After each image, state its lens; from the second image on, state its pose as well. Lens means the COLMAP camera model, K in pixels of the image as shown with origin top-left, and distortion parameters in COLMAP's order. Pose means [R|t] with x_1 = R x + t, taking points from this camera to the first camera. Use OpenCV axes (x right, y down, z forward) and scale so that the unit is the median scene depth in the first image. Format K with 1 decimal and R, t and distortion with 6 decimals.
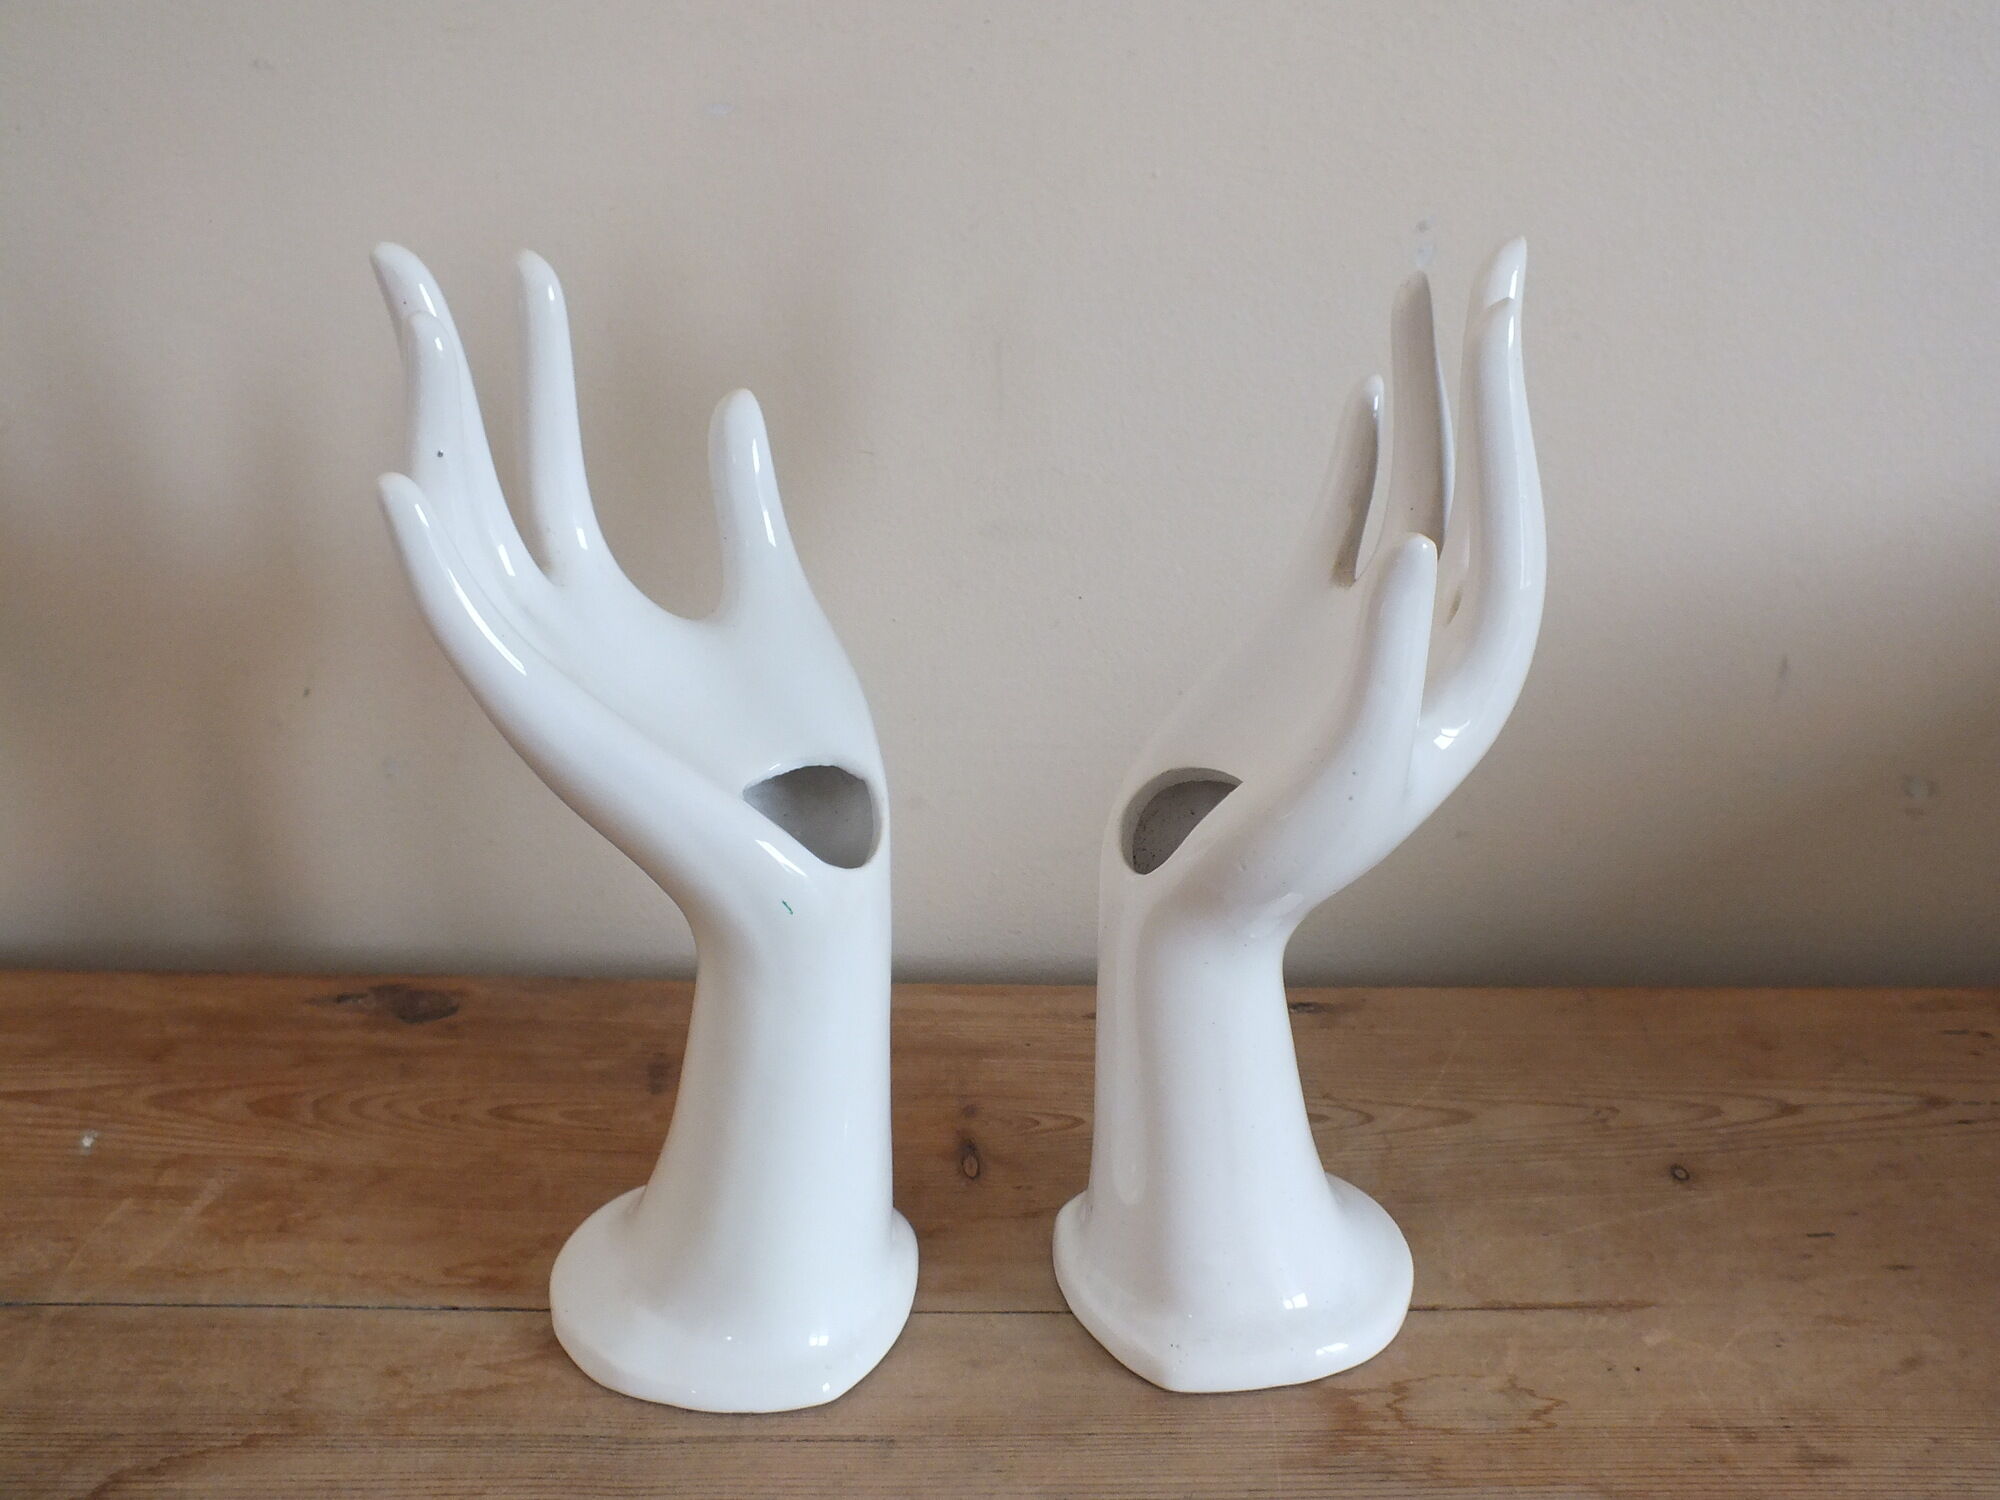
lens RADIAL K [[2227.0, 0, 1037.8], [0, 2227.0, 747.0], [0, 0, 1]] dist [-0.175685, 0.486758]
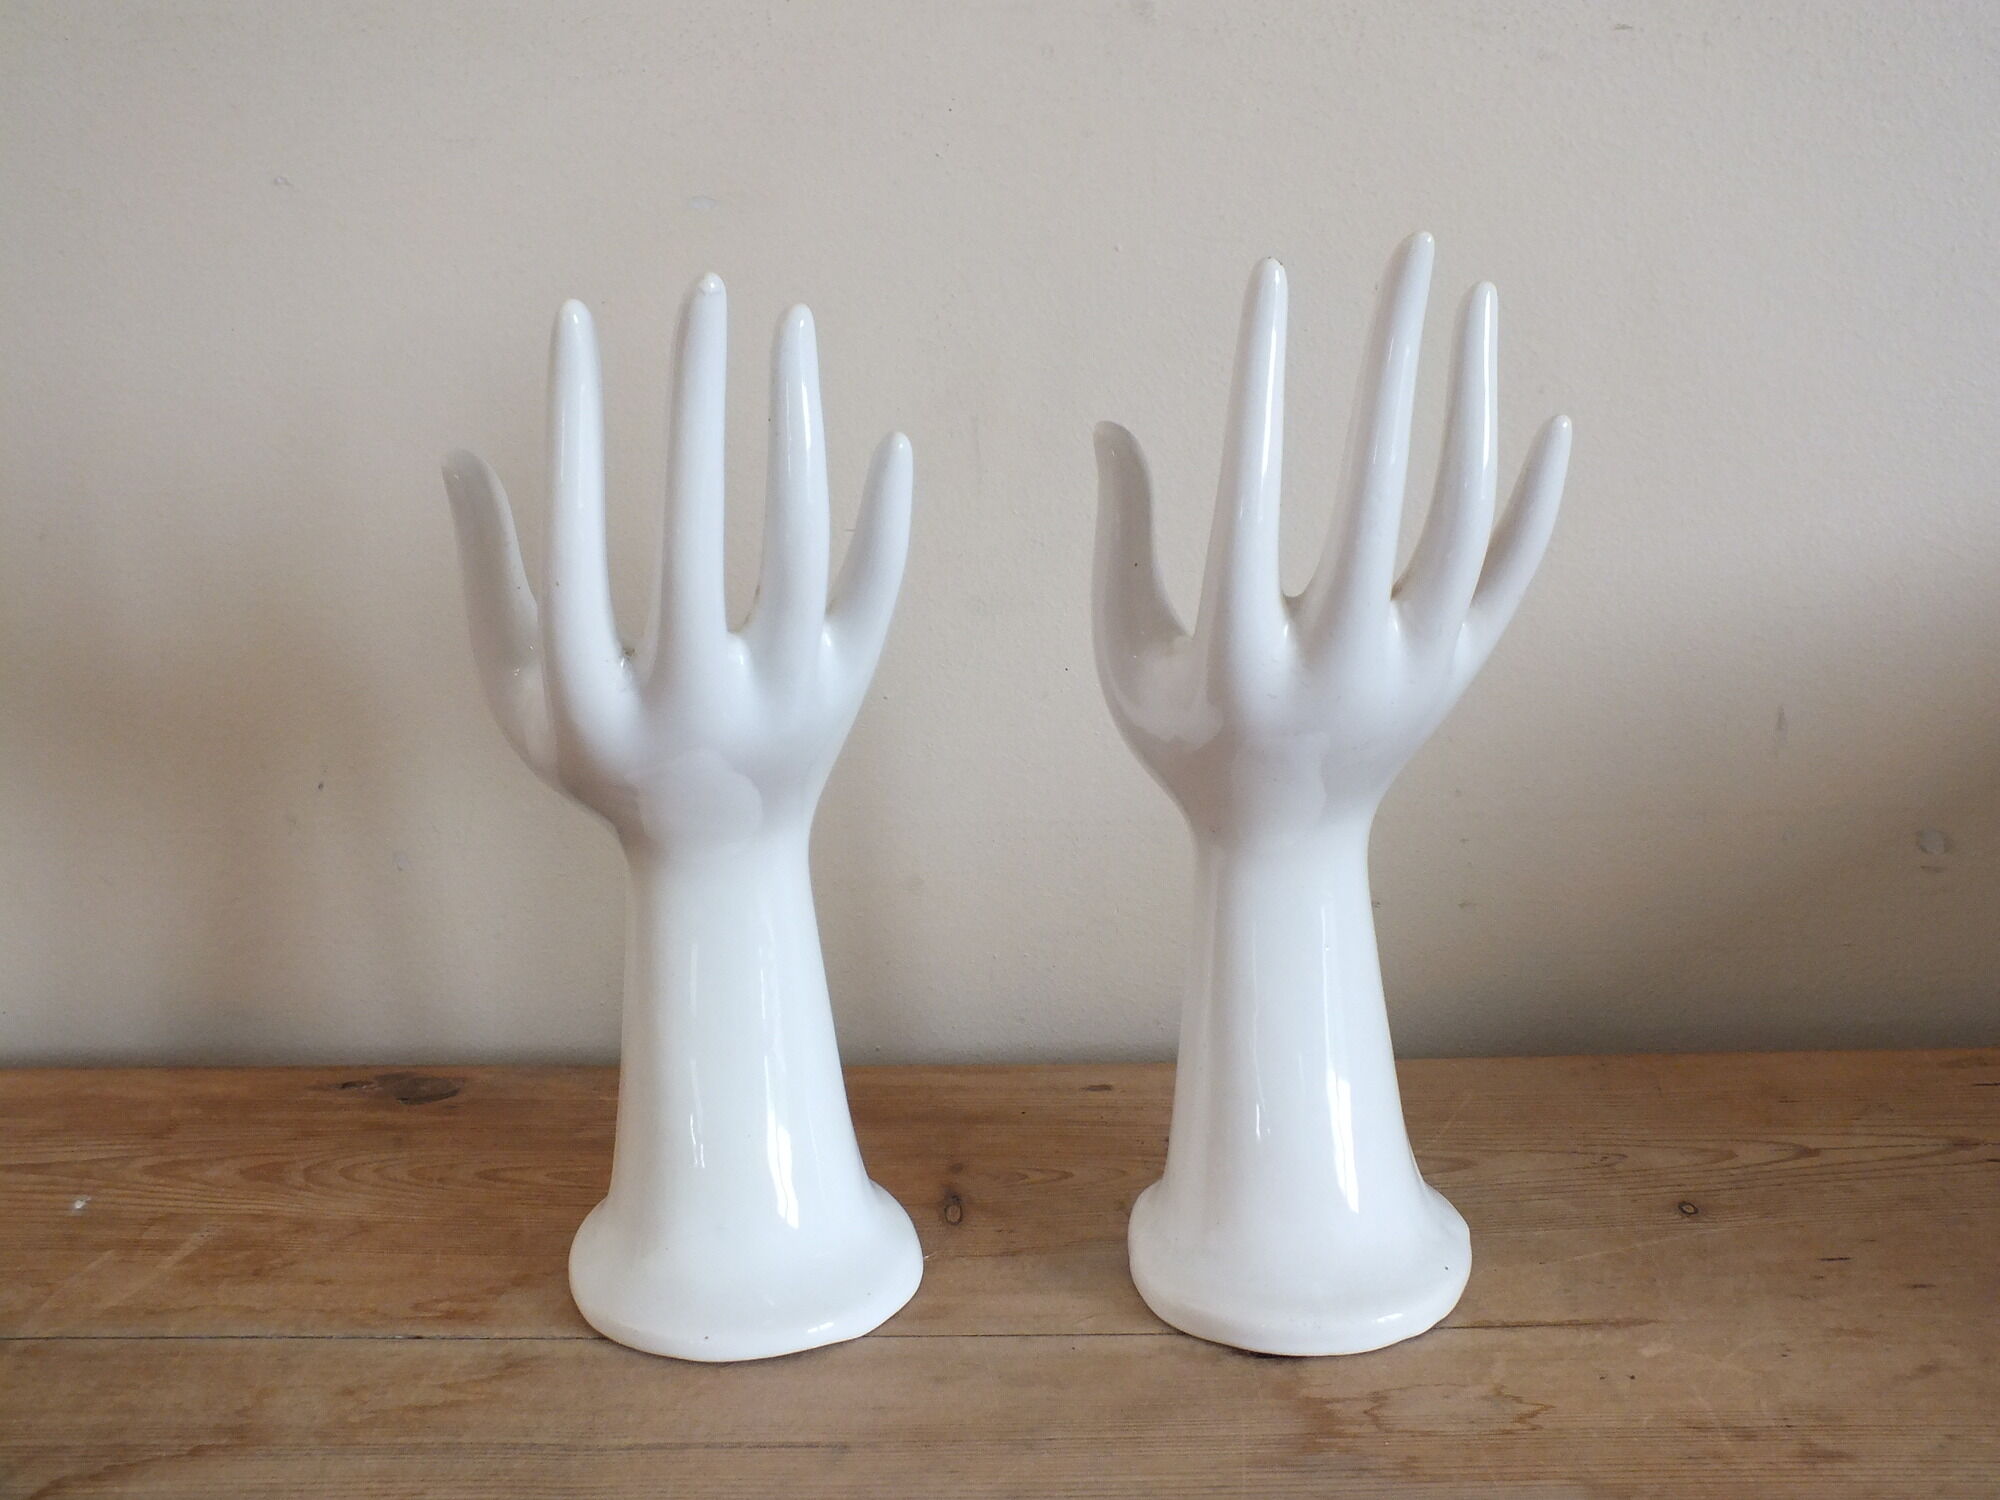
lens RADIAL K [[2227.0, 0, 1037.8], [0, 2227.0, 747.0], [0, 0, 1]] dist [-0.175685, 0.486758]
pose [[0.997615, -0.032142, -0.061076, 0.080205], [0.022273, 0.987523, -0.155890, 0.150604], [0.065325, 0.154158, 0.985884, 0.002906]]
